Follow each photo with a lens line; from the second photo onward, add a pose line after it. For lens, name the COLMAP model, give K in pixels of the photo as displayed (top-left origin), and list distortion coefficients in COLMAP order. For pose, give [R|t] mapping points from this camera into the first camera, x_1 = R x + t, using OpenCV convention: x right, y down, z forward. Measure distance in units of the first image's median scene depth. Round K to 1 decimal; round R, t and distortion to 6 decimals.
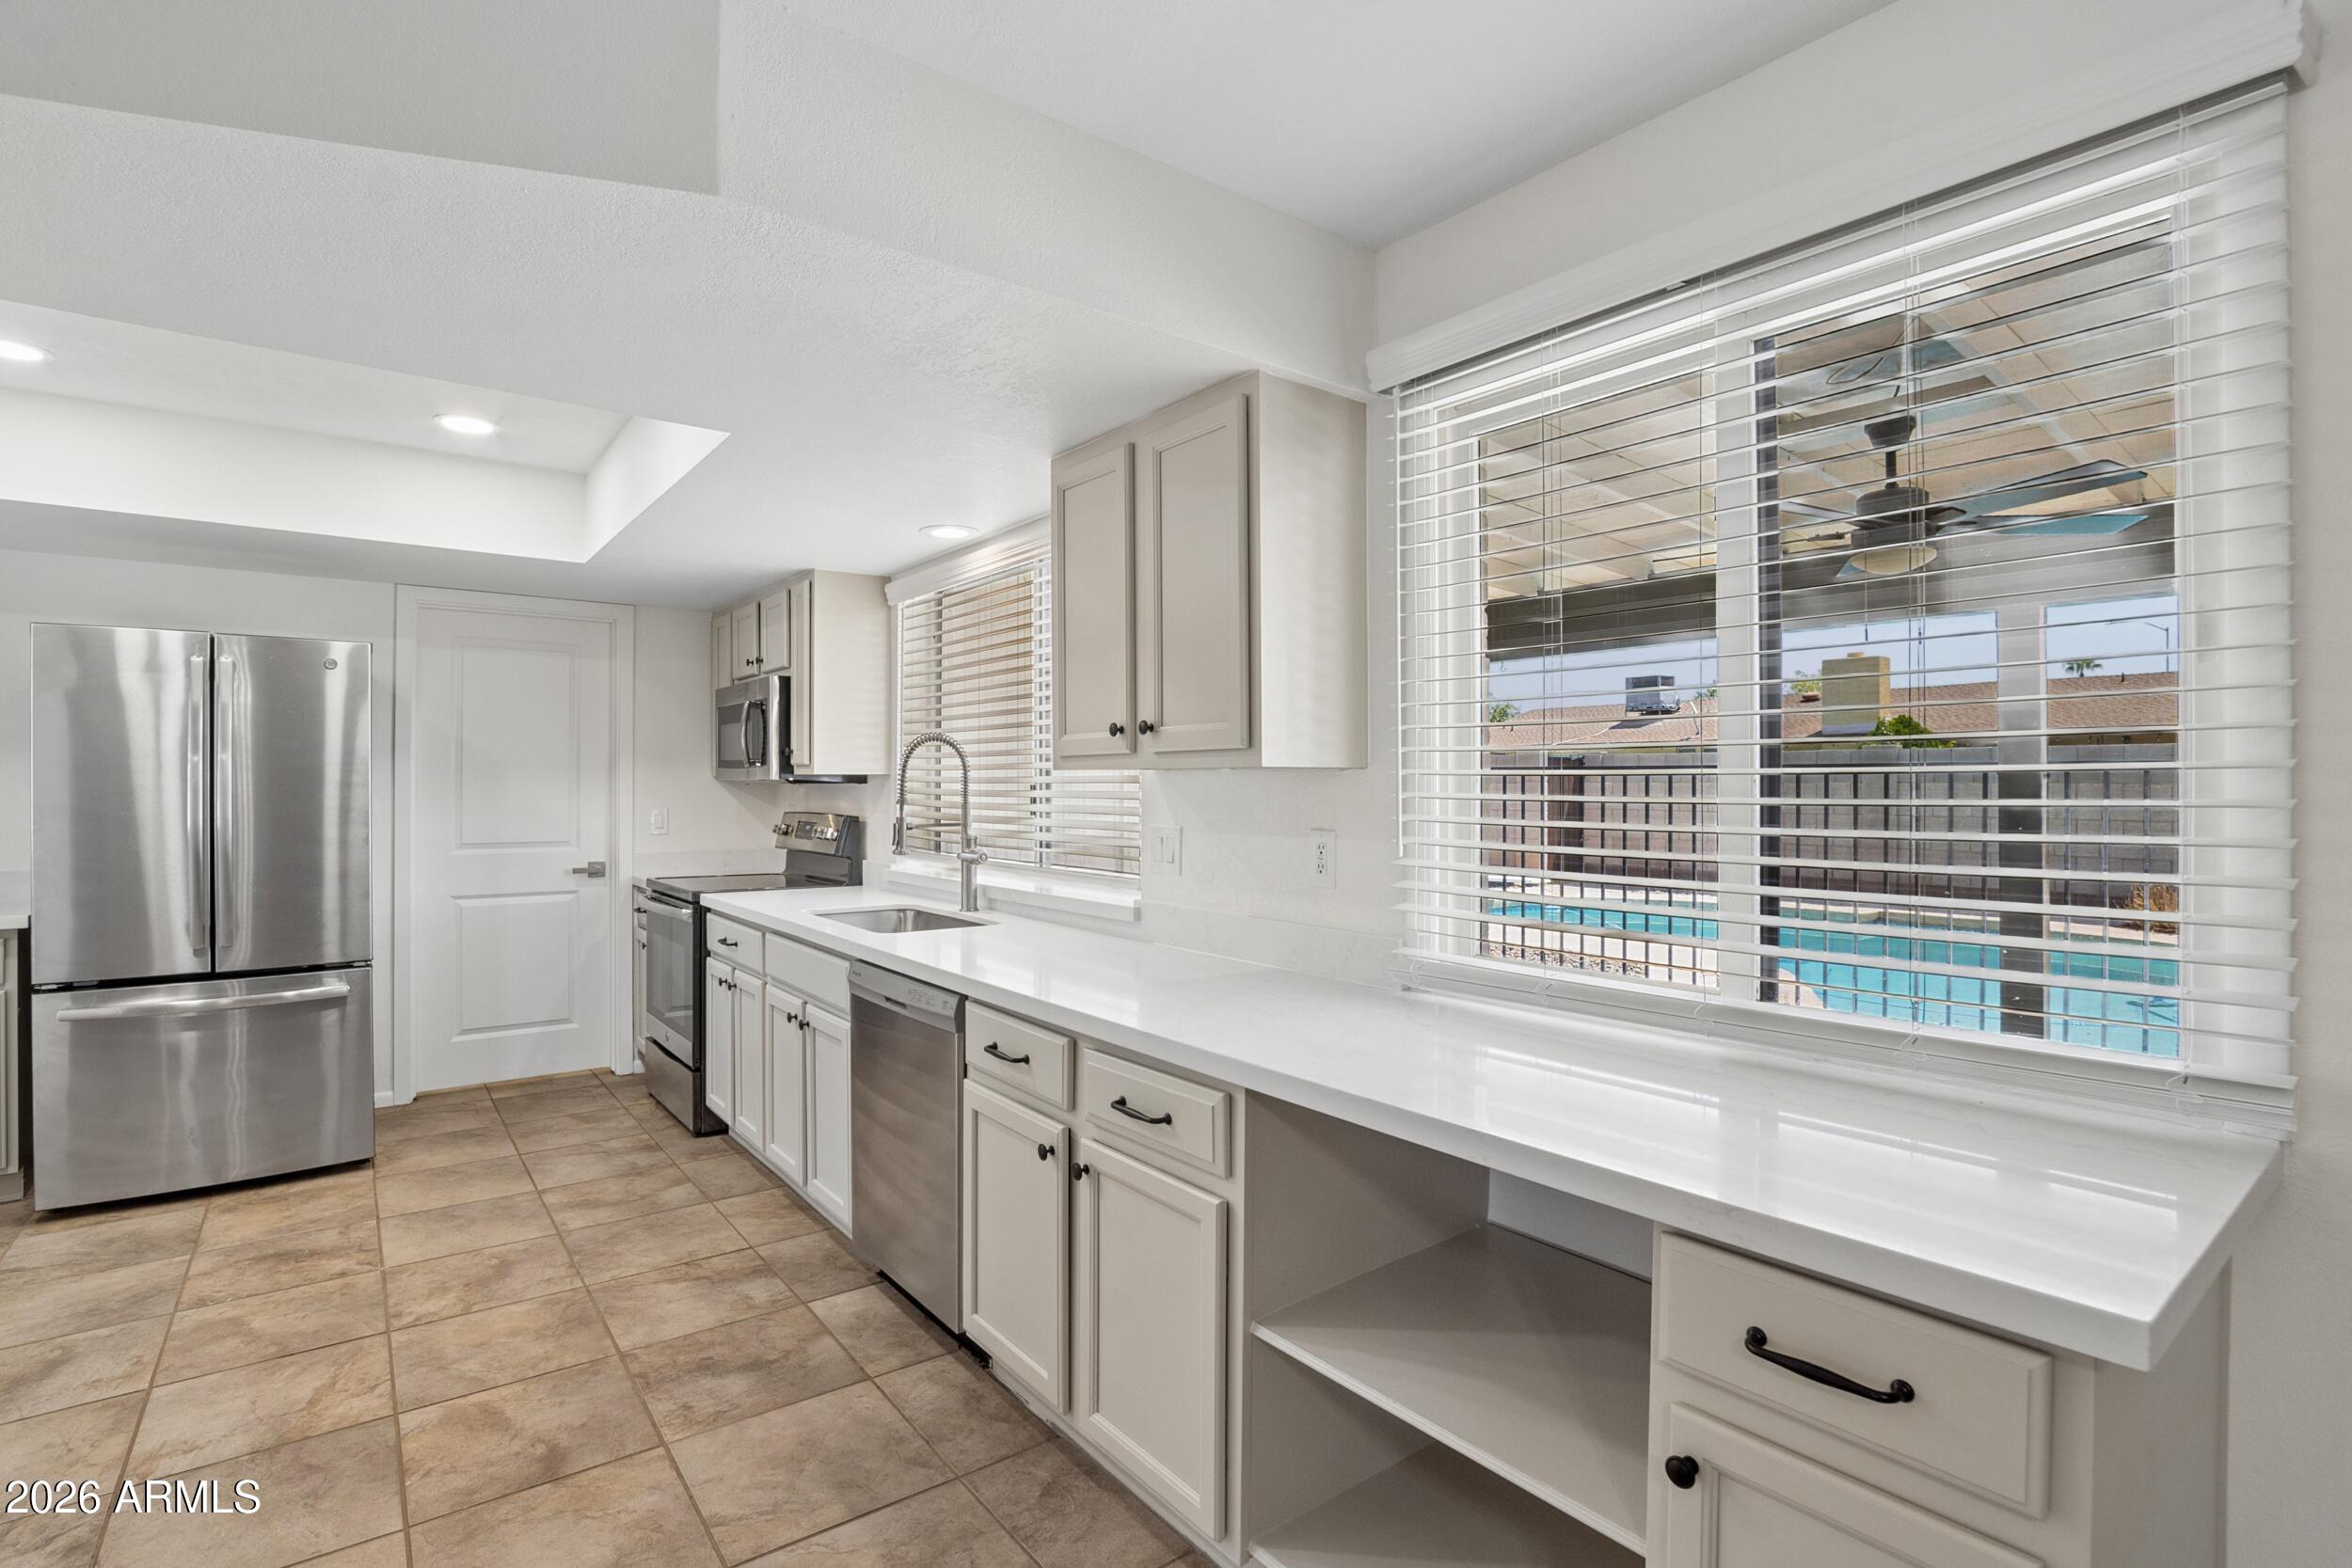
lens RADIAL K [[1106.0, 0, 1176.2], [0, 1106.0, 782.0], [0, 0, 1]] dist [-0.039245, 0.008859]
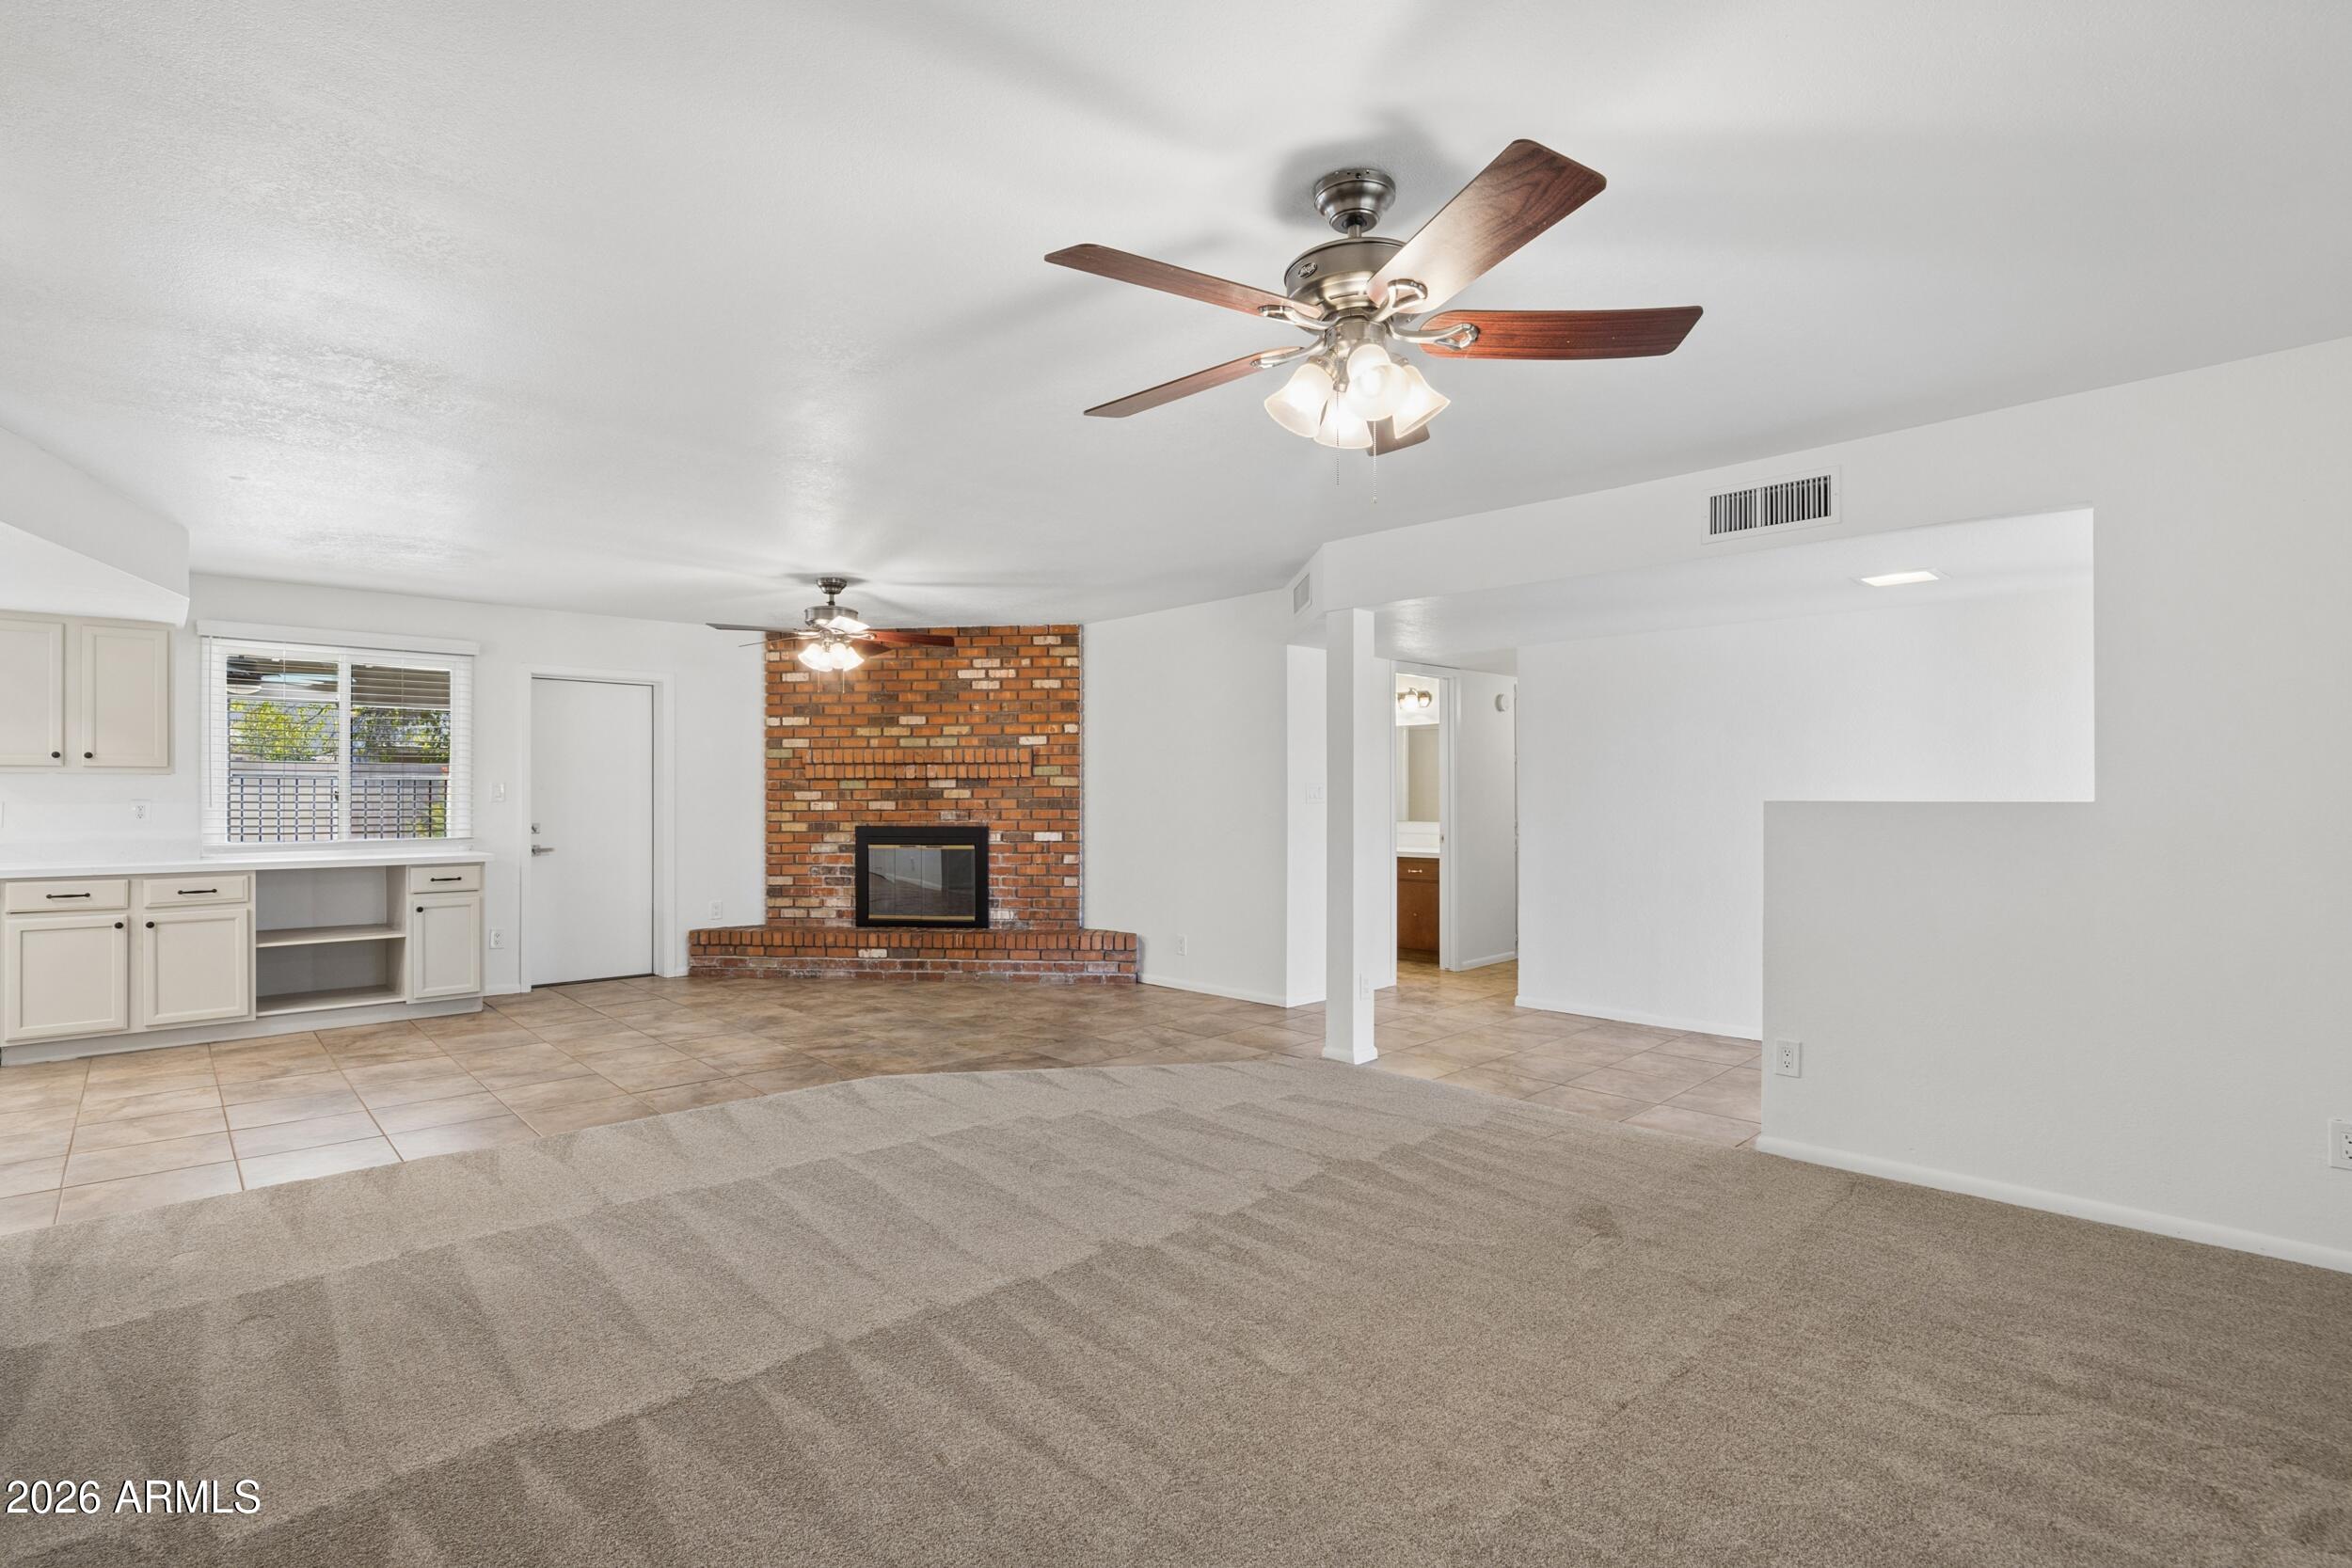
lens RADIAL K [[1106.0, 0, 1175.9], [0, 1106.0, 790.5], [0, 0, 1]] dist [-0.039245, 0.008859]
pose [[-0.105383, 0.003154, 0.994427, -2.383524], [-0.001910, 0.999992, -0.003374, 0.025128], [-0.994430, -0.002255, -0.105376, -0.970821]]
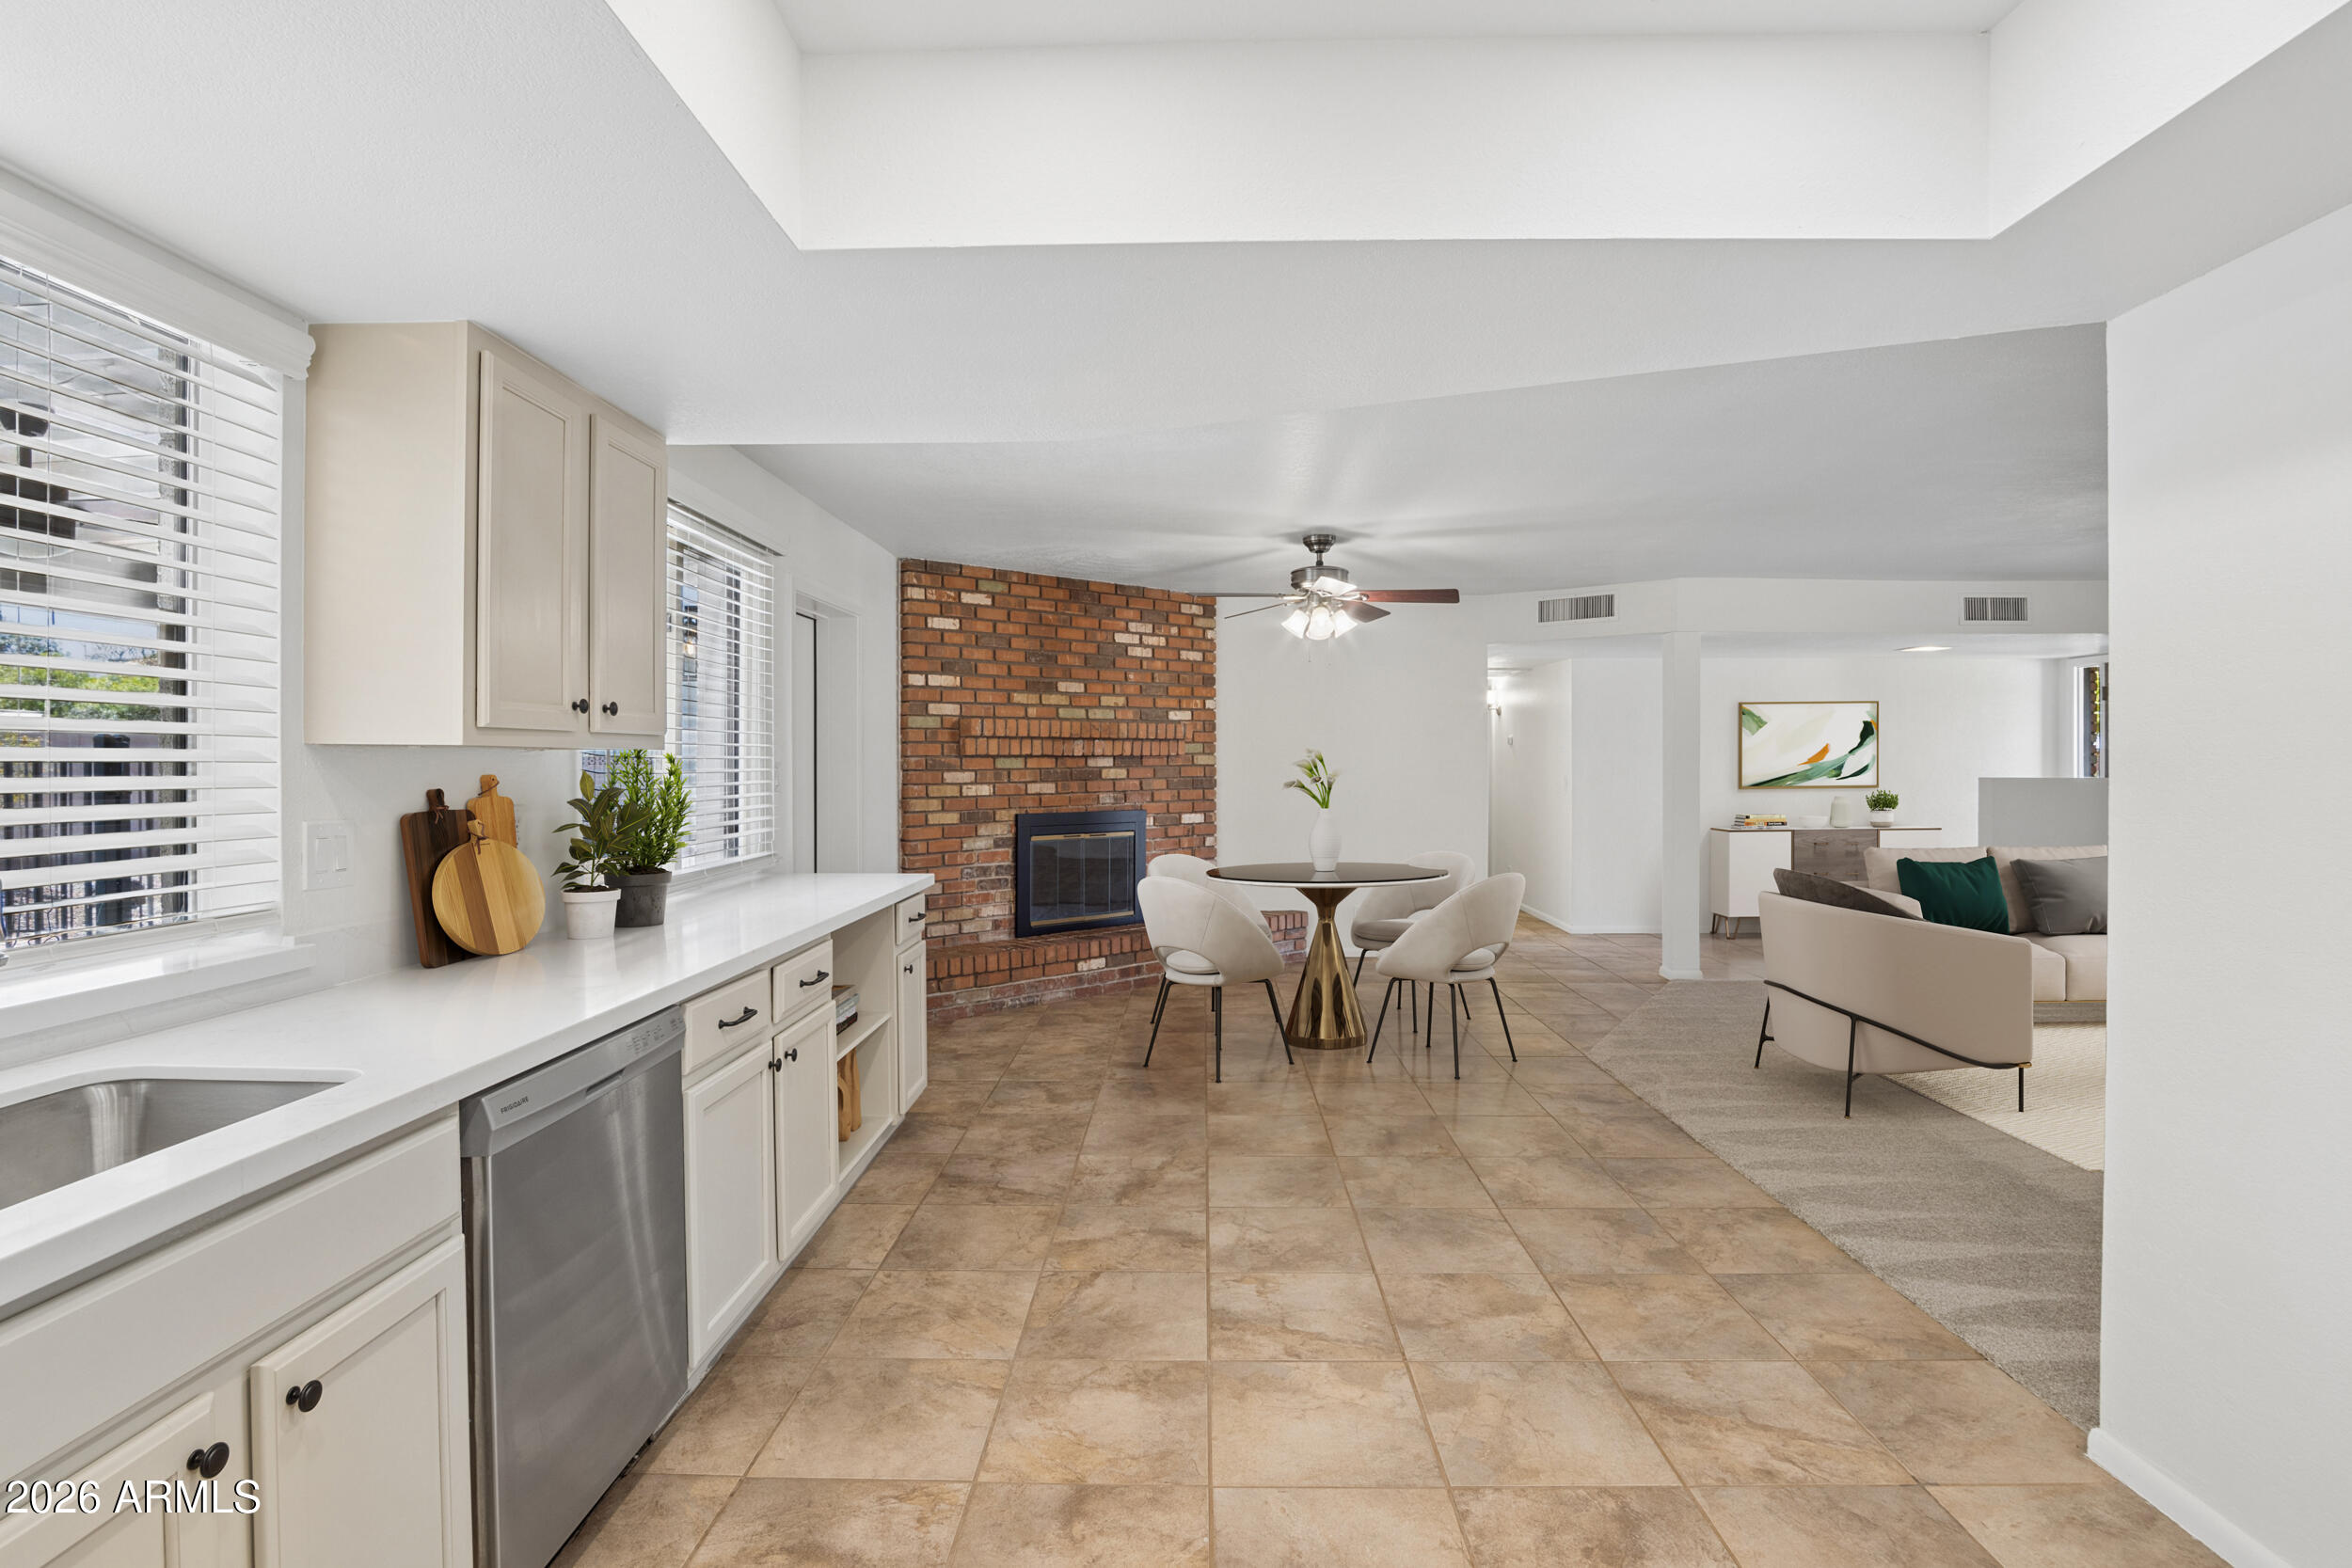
lens RADIAL K [[1106.0, 0, 1177.0], [0, 1106.0, 784.2], [0, 0, 1]] dist [-0.039245, 0.008859]
pose [[-0.779910, -0.011843, 0.625780, -1.028731], [-0.001163, 0.999847, 0.017473, 0.002722], [-0.625891, 0.012899, -0.779804, 1.402927]]
